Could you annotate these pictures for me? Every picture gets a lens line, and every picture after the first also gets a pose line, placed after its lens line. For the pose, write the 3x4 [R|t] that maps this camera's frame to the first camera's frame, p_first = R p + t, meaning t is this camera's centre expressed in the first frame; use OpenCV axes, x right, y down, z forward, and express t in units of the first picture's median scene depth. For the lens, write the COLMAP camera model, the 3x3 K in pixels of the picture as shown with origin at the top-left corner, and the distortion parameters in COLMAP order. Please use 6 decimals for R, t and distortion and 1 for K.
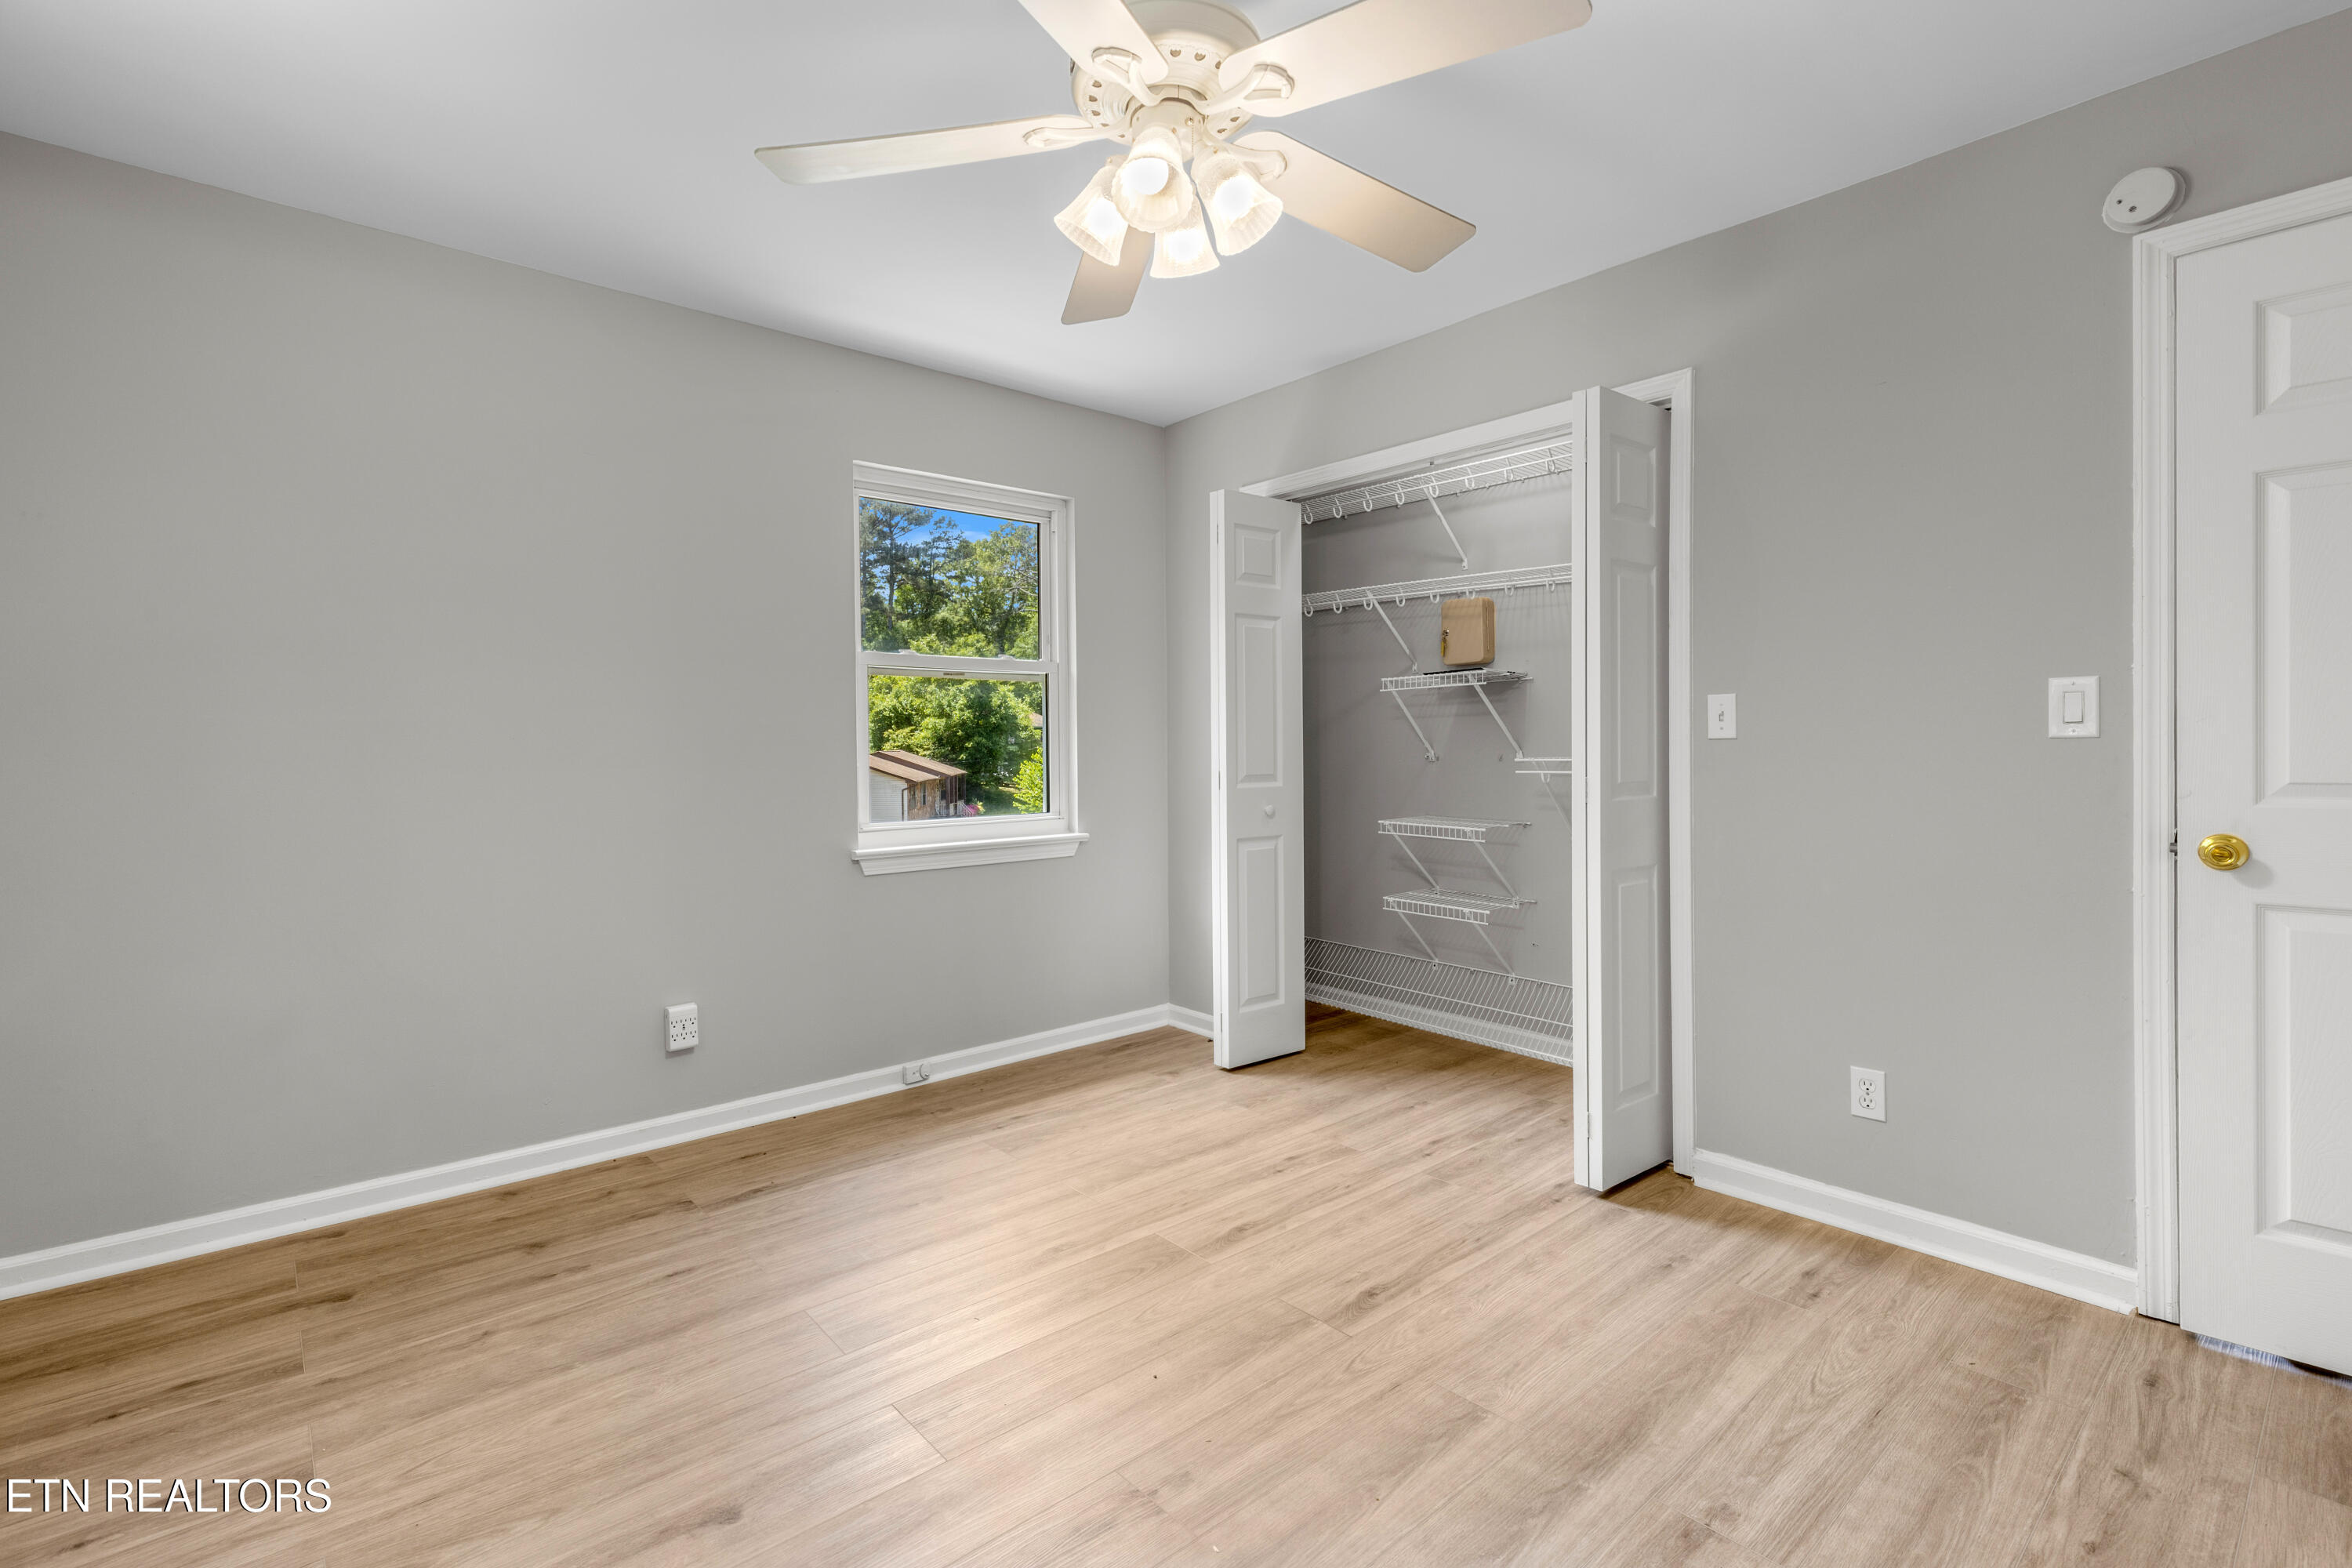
lens RADIAL K [[1075.1, 0, 1168.2], [0, 1075.1, 764.3], [0, 0, 1]] dist [0.000986, 0.000201]
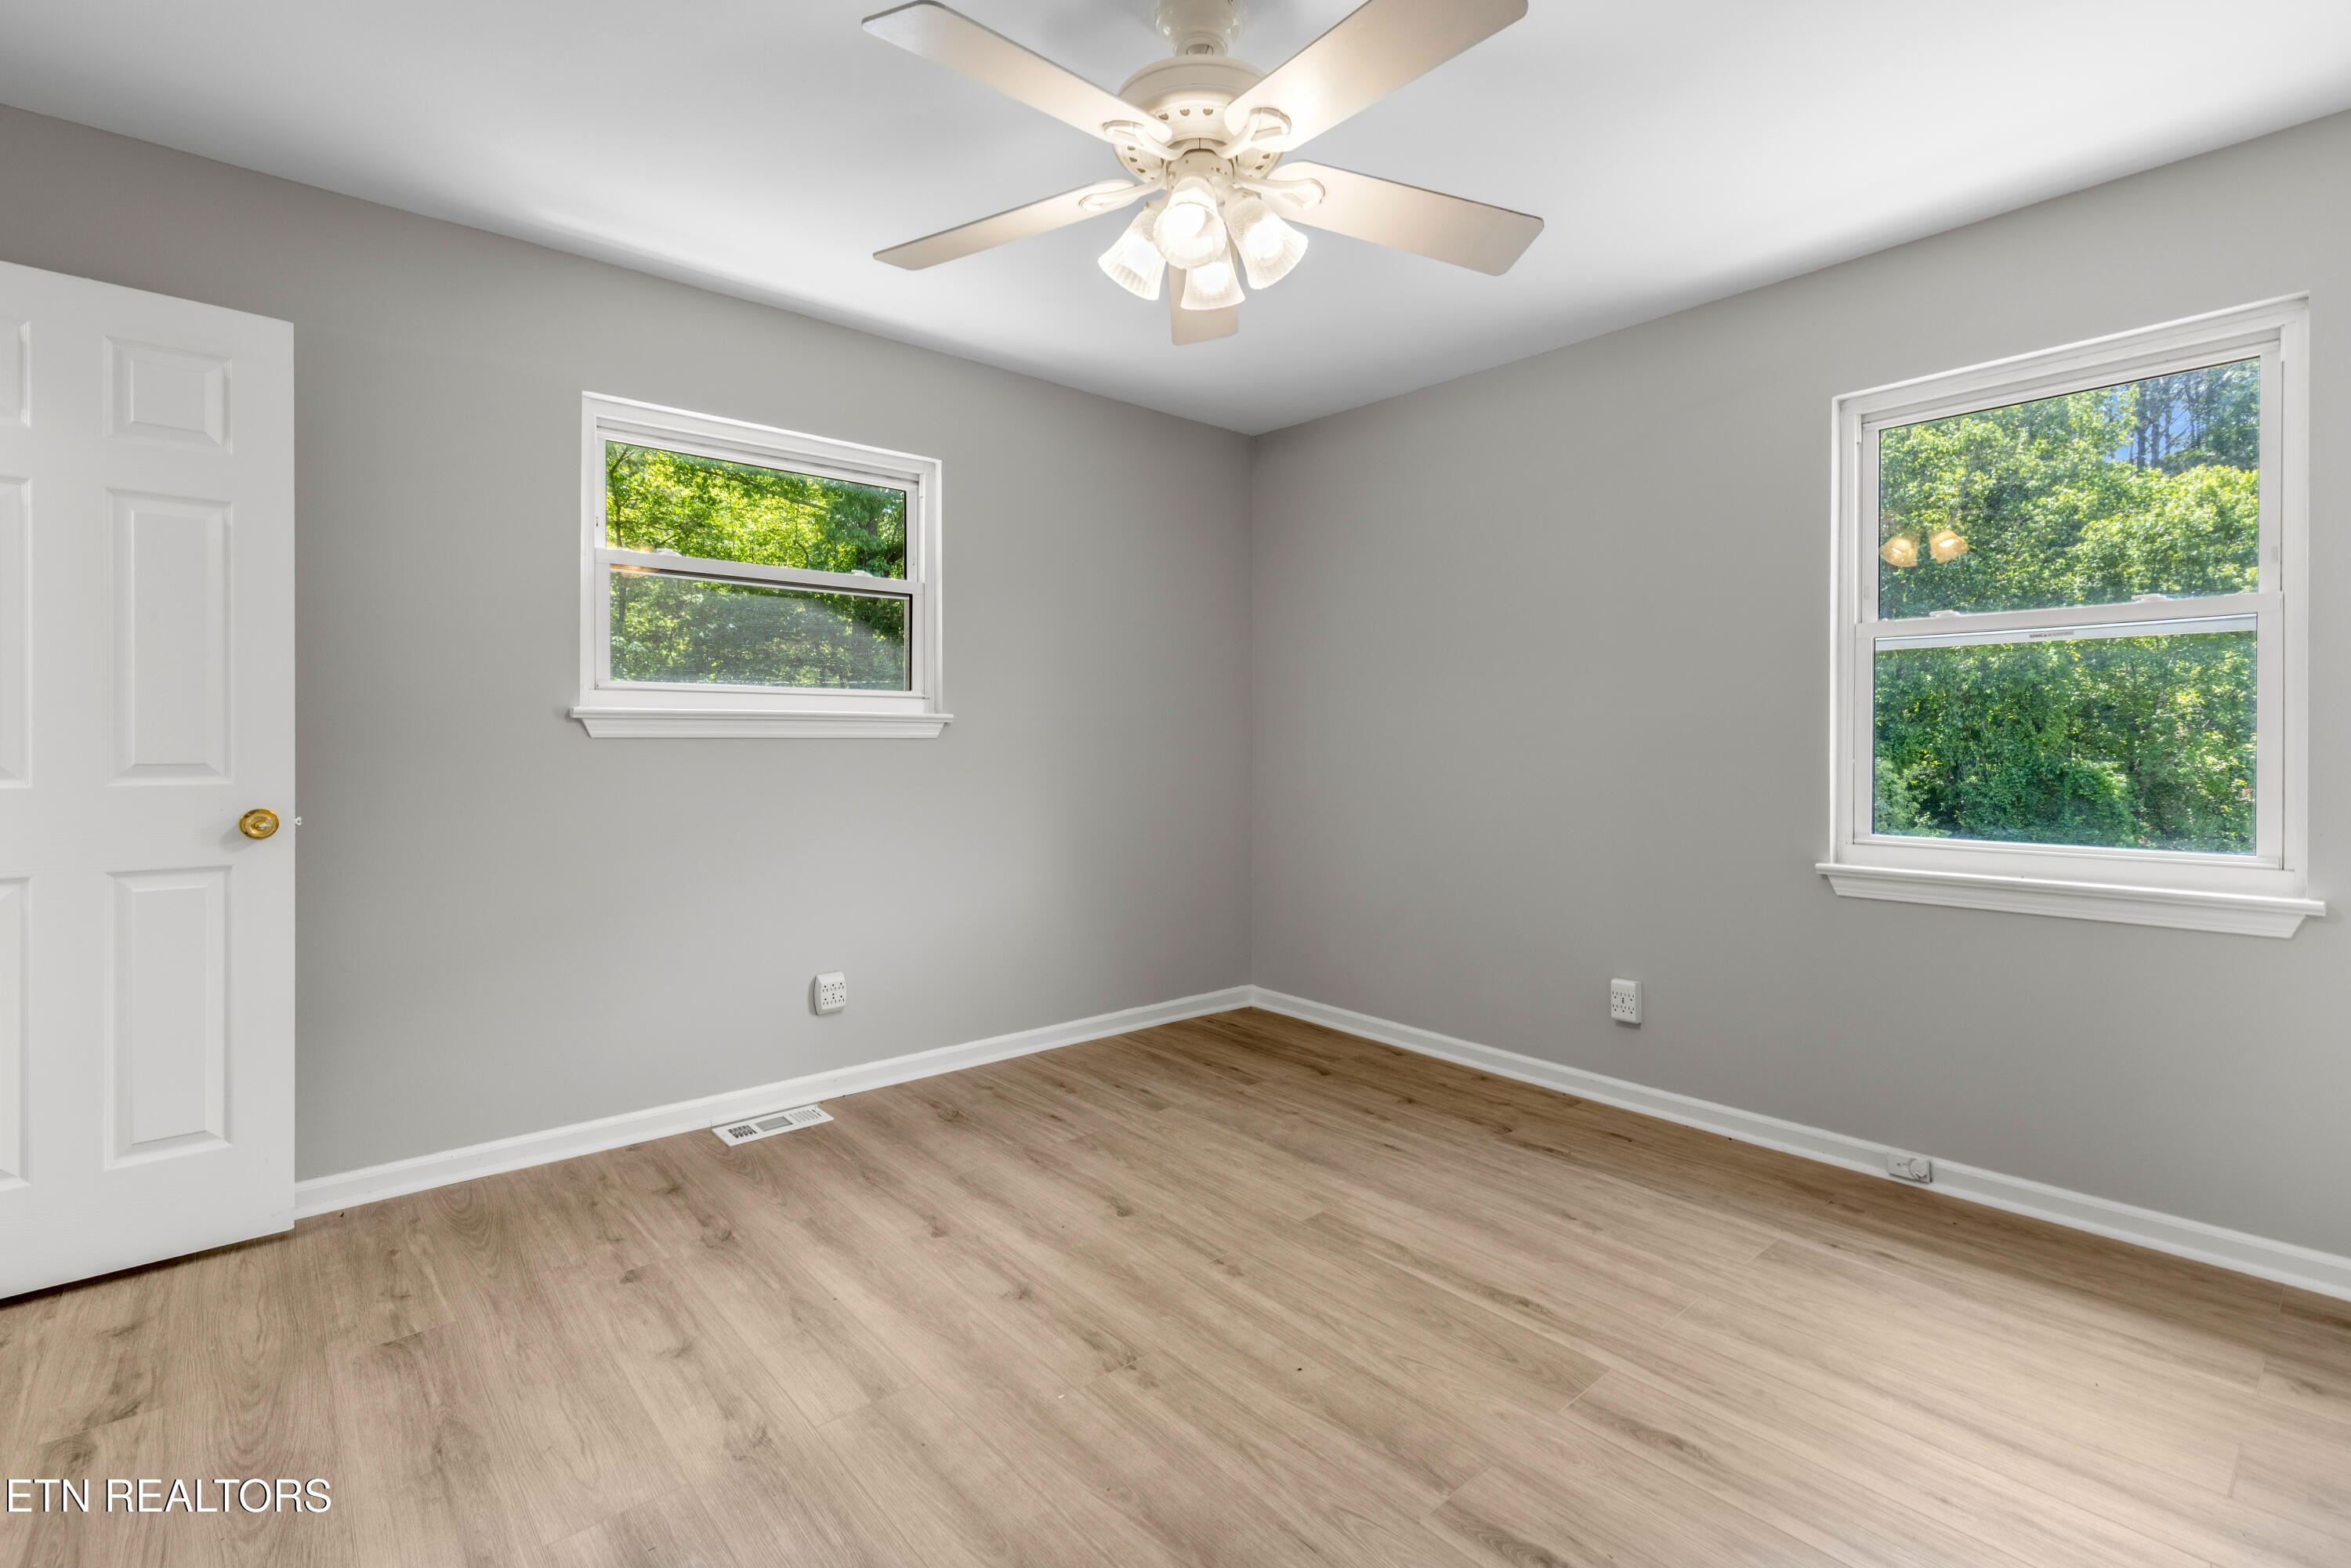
lens RADIAL K [[1074.6, 0, 1164.7], [0, 1074.6, 729.9], [0, 0, 1]] dist [0.000986, 0.000201]
pose [[-0.013173, -0.001485, -0.999912, 0.738026], [-0.020118, 0.999797, -0.001220, -0.016599], [0.999711, 0.020100, -0.013201, 0.651546]]
